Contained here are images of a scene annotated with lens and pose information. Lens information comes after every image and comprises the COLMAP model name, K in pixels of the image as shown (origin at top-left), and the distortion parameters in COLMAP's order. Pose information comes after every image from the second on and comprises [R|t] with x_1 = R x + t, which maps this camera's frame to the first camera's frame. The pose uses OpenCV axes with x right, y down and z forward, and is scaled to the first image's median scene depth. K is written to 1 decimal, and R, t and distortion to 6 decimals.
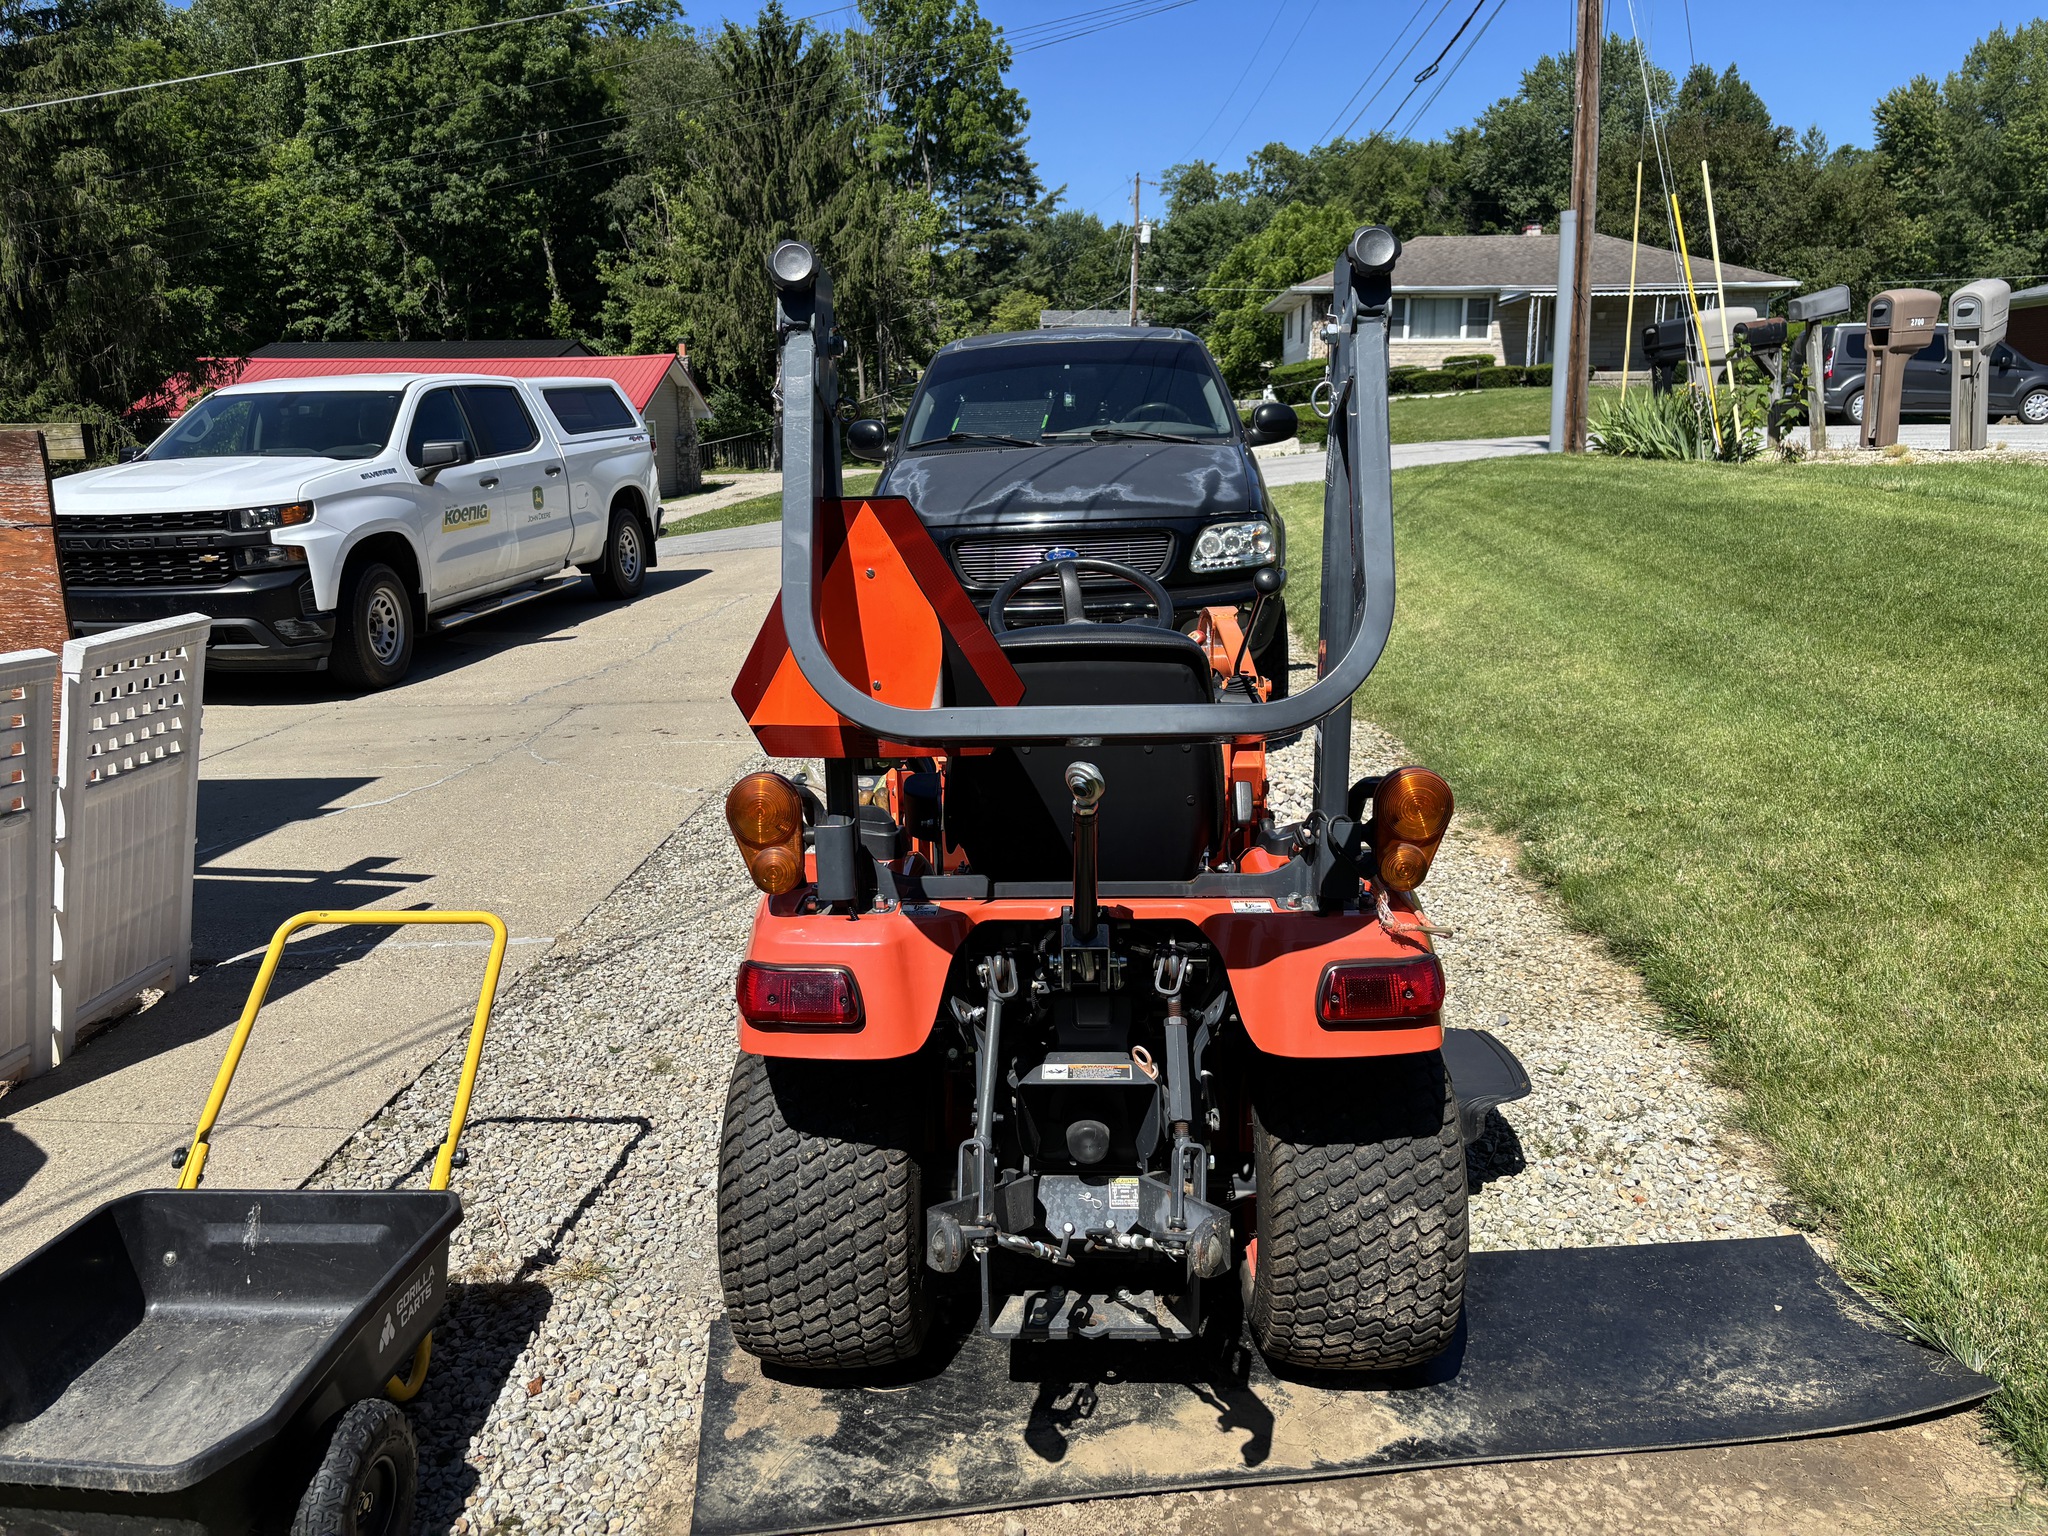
lens RADIAL K [[1555.0, 0, 1006.1], [0, 1555.0, 749.6], [0, 0, 1]] dist [0.052571, -0.067984]
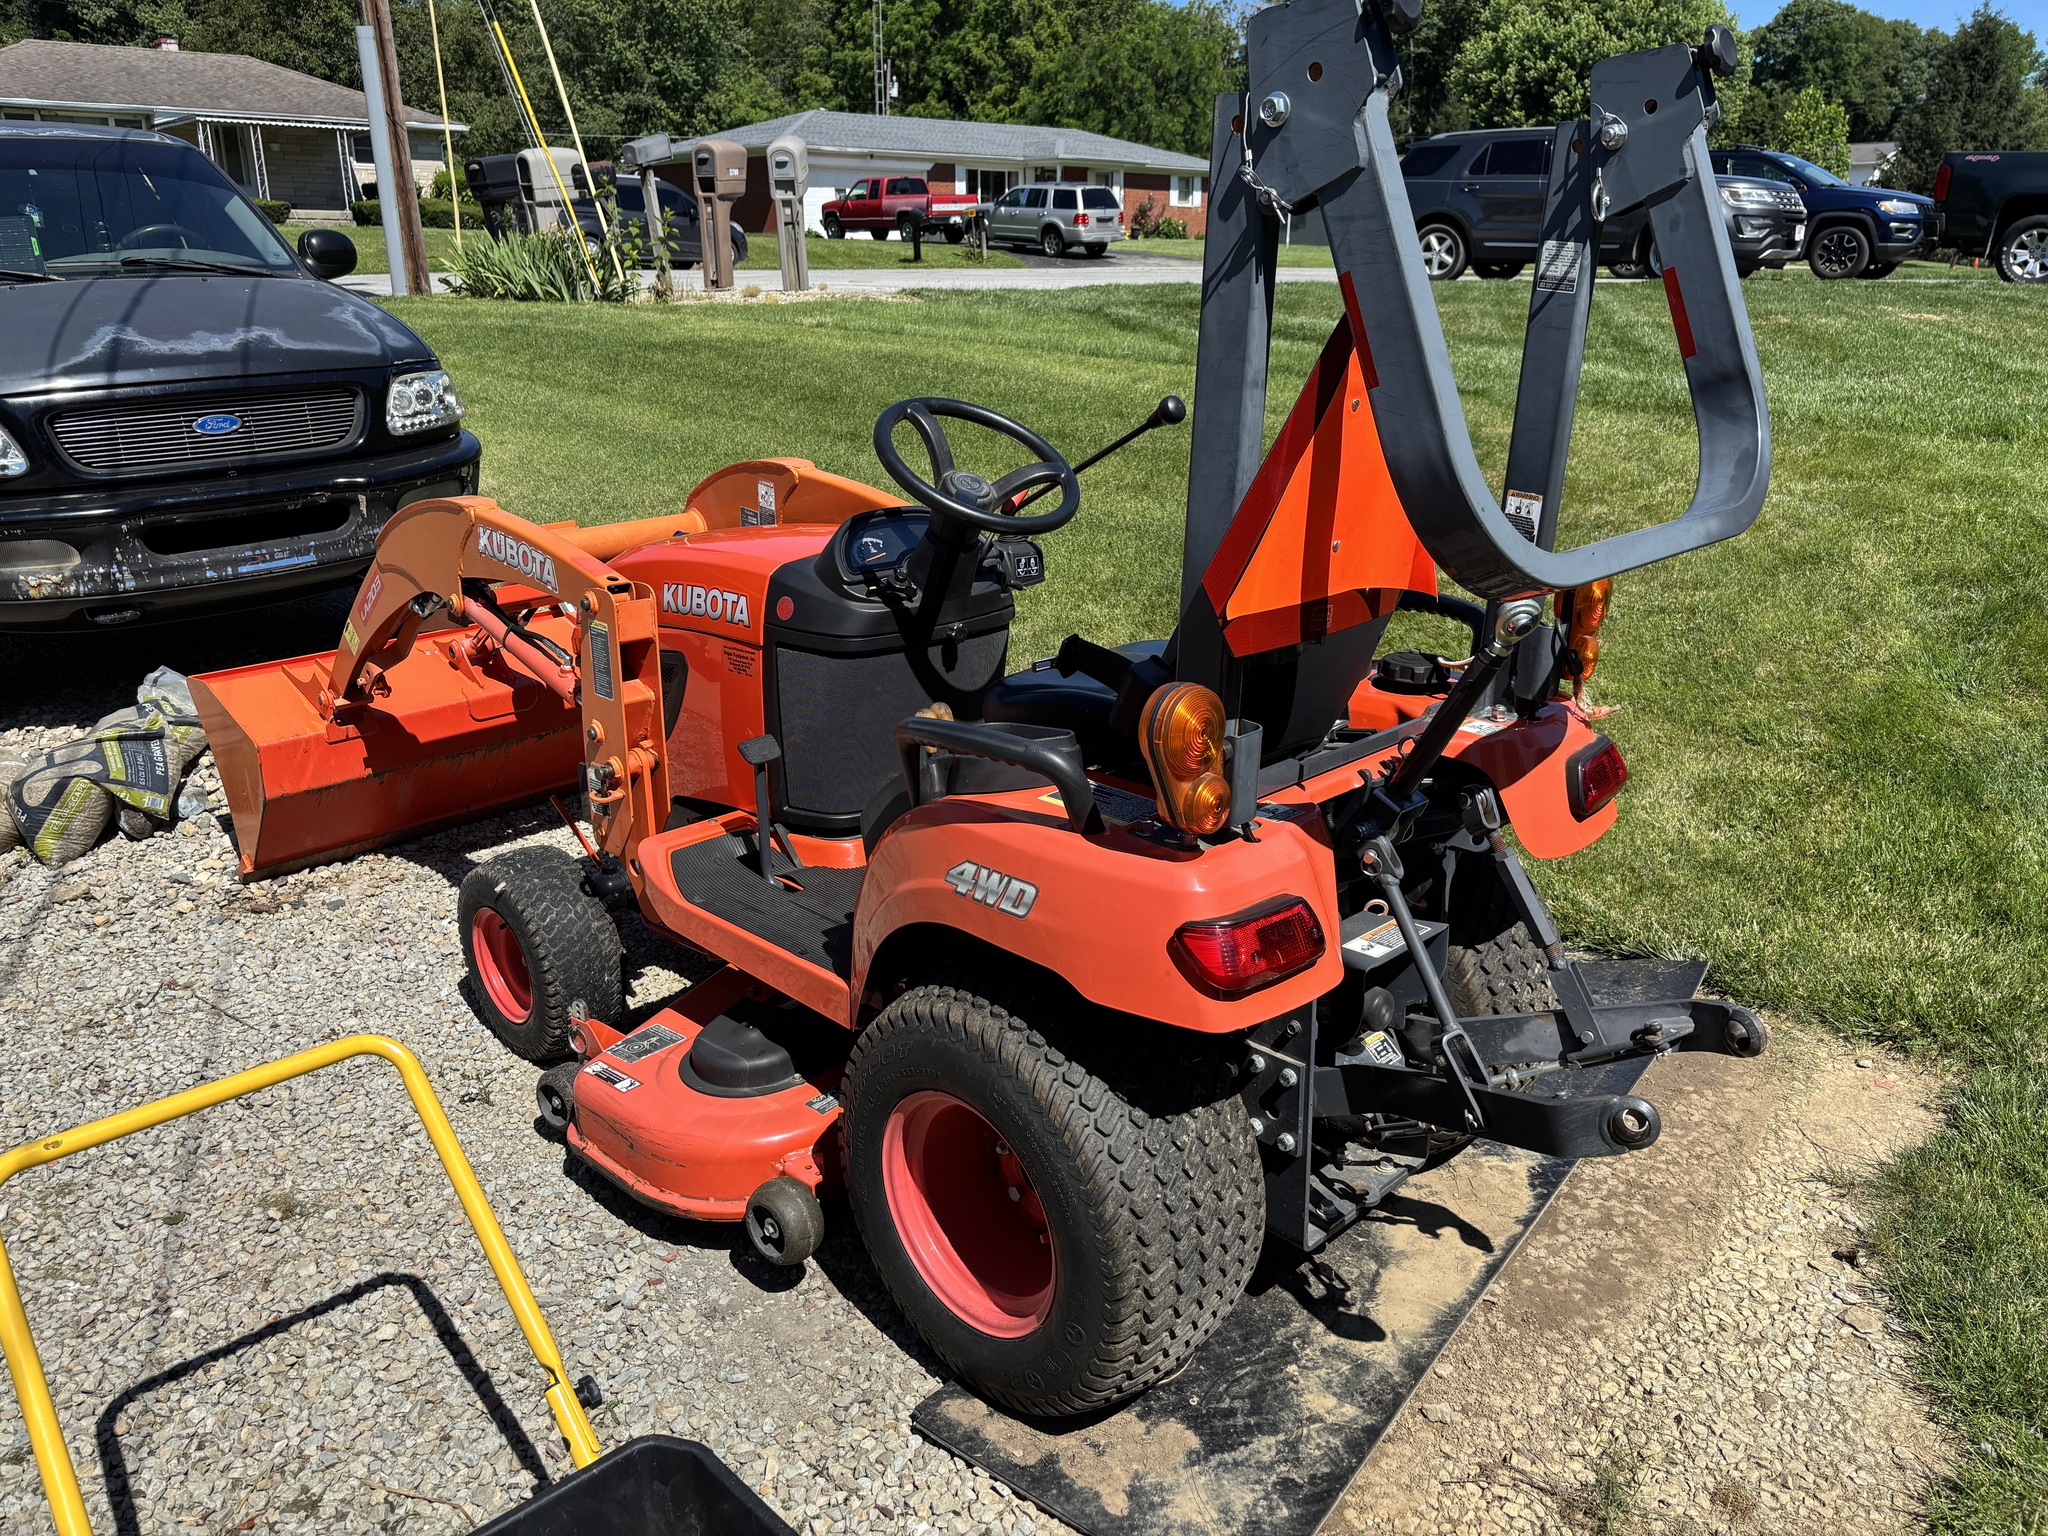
lens RADIAL K [[1555.0, 0, 1006.1], [0, 1555.0, 749.6], [0, 0, 1]] dist [0.052571, -0.067984]
pose [[0.677408, -0.210967, 0.704707, -0.155429], [0.145811, 0.977493, 0.152468, -0.016865], [-0.721012, -0.000529, 0.692923, 0.107264]]
